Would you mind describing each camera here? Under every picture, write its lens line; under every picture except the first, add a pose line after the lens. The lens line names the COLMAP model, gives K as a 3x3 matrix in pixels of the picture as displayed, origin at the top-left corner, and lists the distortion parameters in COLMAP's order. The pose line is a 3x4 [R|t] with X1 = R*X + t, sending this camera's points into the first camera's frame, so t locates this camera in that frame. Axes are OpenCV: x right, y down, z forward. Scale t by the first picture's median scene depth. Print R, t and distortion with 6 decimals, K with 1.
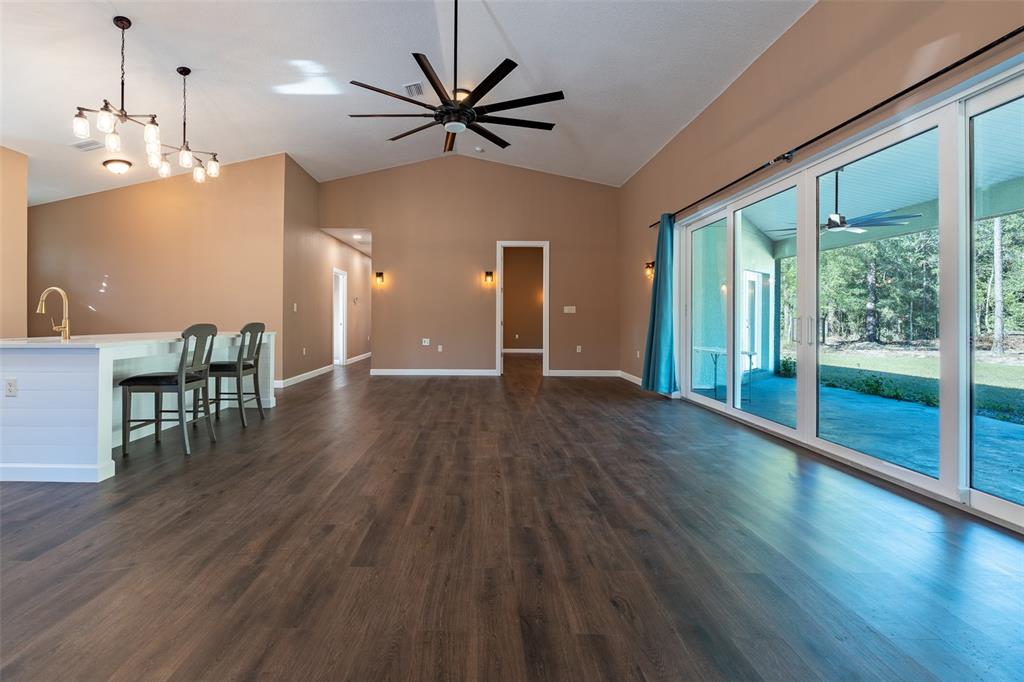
lens RADIAL K [[467.3, 0, 441.6], [0, 467.3, 319.8], [0, 0, 1]] dist [-0.004360, 0.000351]
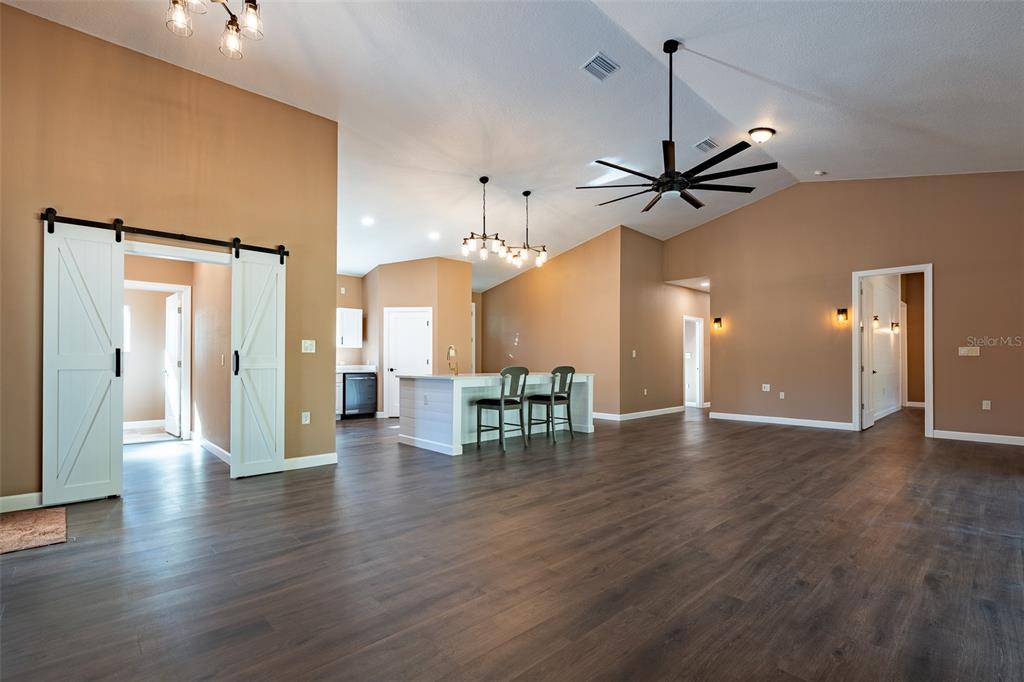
lens RADIAL K [[467.3, 0, 512.4], [0, 467.3, 361.8], [0, 0, 1]] dist [-0.004360, 0.000351]
pose [[0.702073, -0.000715, -0.712105, 0.400153], [-0.002204, 0.999993, -0.003178, -0.001885], [0.712102, 0.003801, 0.702066, -0.049030]]
